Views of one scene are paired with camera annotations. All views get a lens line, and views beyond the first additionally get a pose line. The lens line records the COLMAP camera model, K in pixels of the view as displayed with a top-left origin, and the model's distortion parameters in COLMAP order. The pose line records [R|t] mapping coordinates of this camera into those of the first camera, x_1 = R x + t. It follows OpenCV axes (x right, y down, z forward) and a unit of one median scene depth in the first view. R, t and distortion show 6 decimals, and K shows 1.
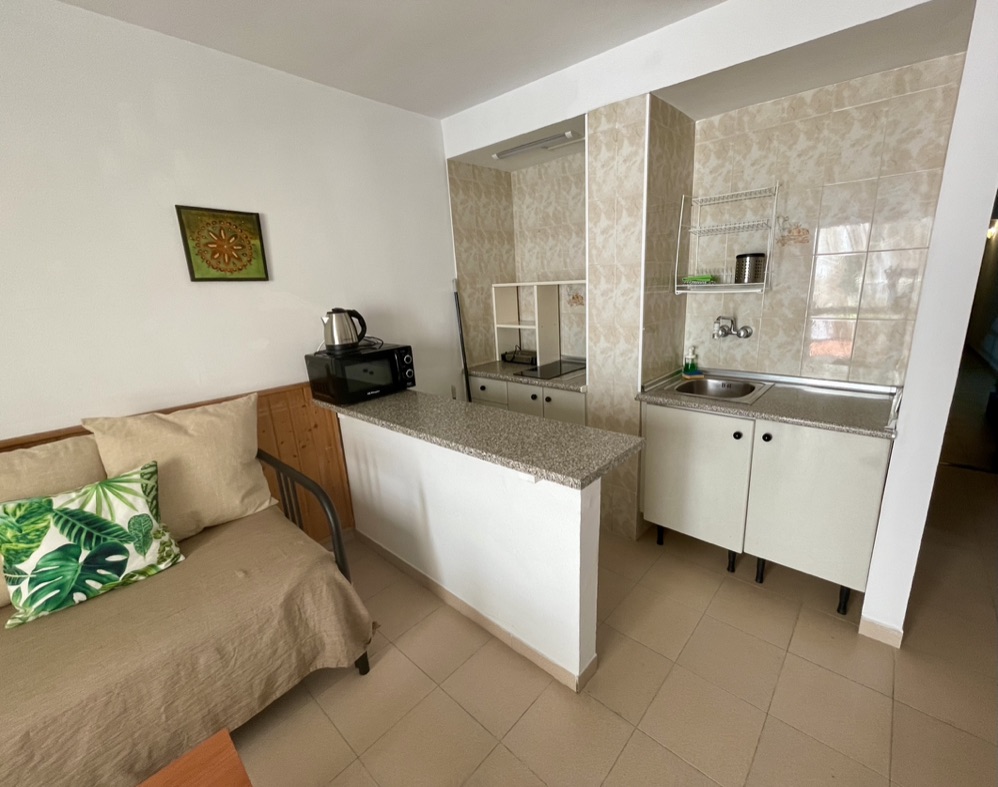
lens RADIAL K [[443.0, 0, 498.1], [0, 443.0, 421.9], [0, 0, 1]] dist [-0.000489, -0.000008]
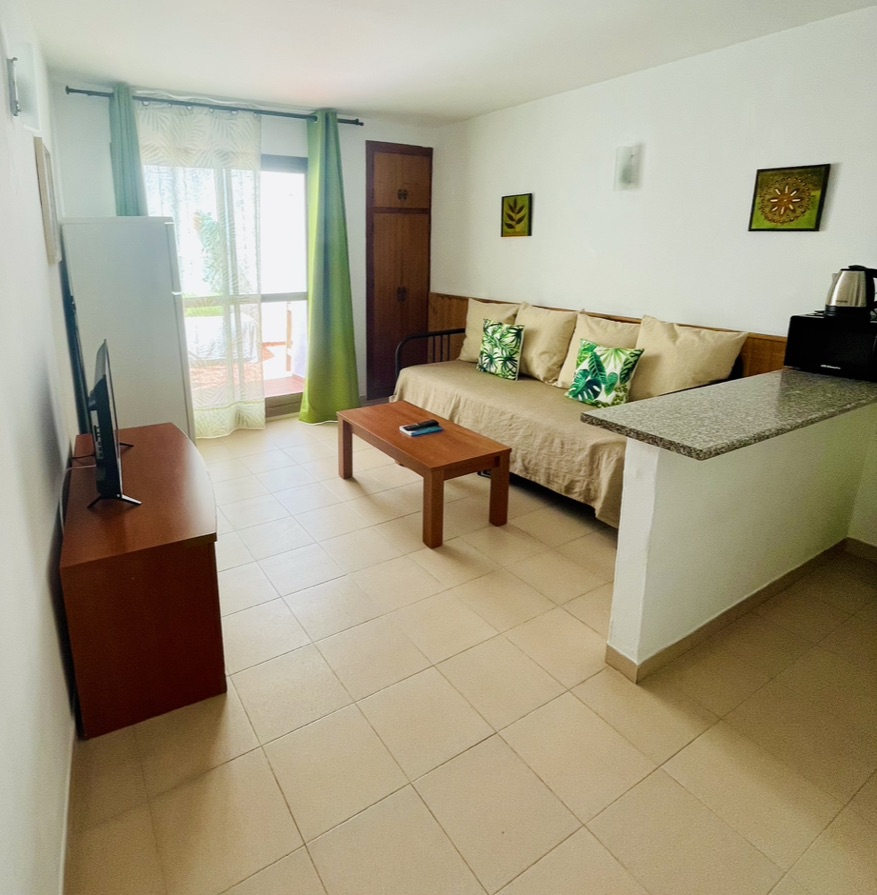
lens RADIAL K [[565.8, 0, 438.5], [0, 565.8, 447.5], [0, 0, 1]] dist [-0.001190, -0.001459]
pose [[-0.224583, 0.373298, -0.900118, 1.328645], [-0.281135, 0.859615, 0.426645, -0.264610], [0.933020, 0.348872, -0.088107, 0.627527]]
